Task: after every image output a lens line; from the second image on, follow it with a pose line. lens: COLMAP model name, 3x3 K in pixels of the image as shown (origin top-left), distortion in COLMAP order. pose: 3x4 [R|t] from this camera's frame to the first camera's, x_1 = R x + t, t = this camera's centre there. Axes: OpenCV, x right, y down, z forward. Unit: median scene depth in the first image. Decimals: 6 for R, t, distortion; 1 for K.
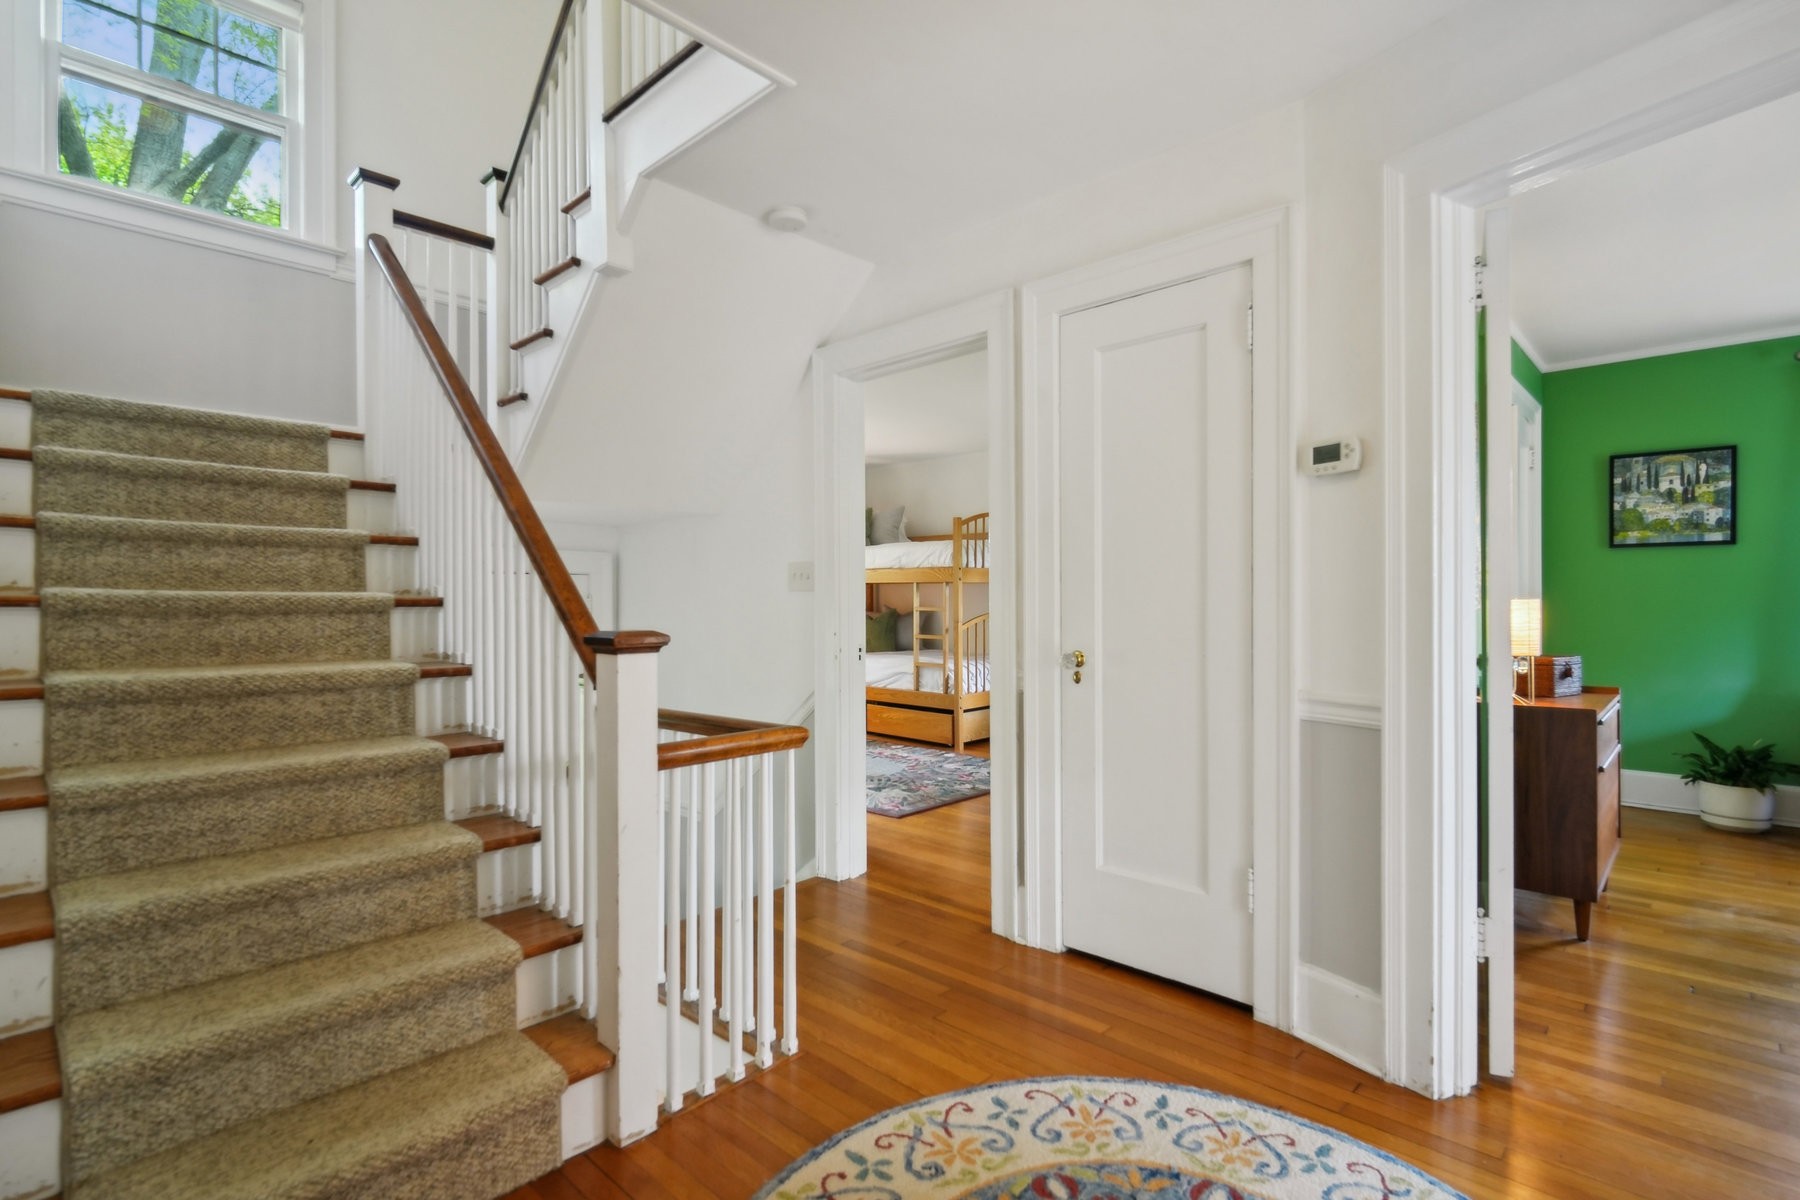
lens RADIAL K [[843.5, 0, 900.4], [0, 843.5, 600.0], [0, 0, 1]] dist [0.000245, 0.000009]
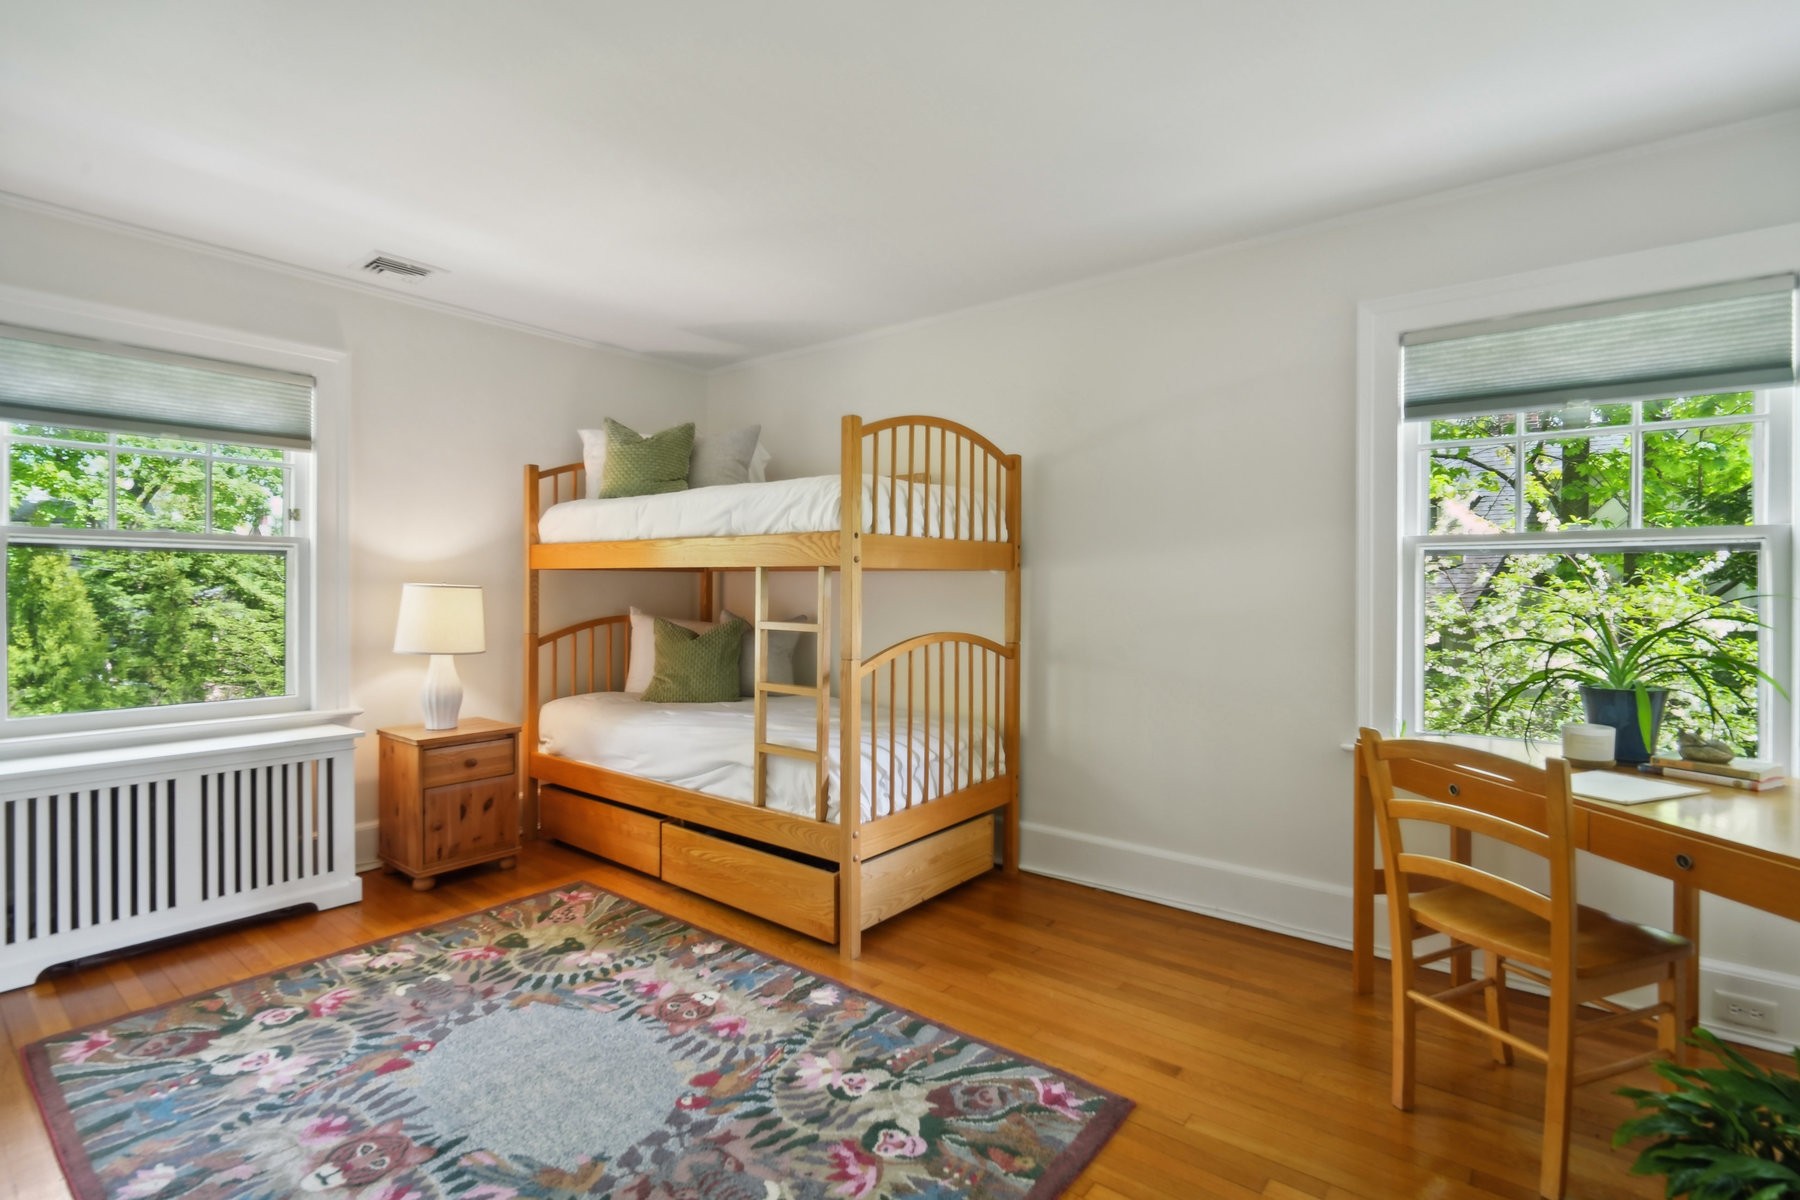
lens RADIAL K [[843.5, 0, 897.6], [0, 843.5, 595.5], [0, 0, 1]] dist [0.000245, 0.000009]
pose [[0.995081, 0.007650, 0.098768, 0.048211], [-0.008545, 0.999926, 0.008640, -0.010224], [-0.098695, -0.009442, 0.995073, 0.555273]]
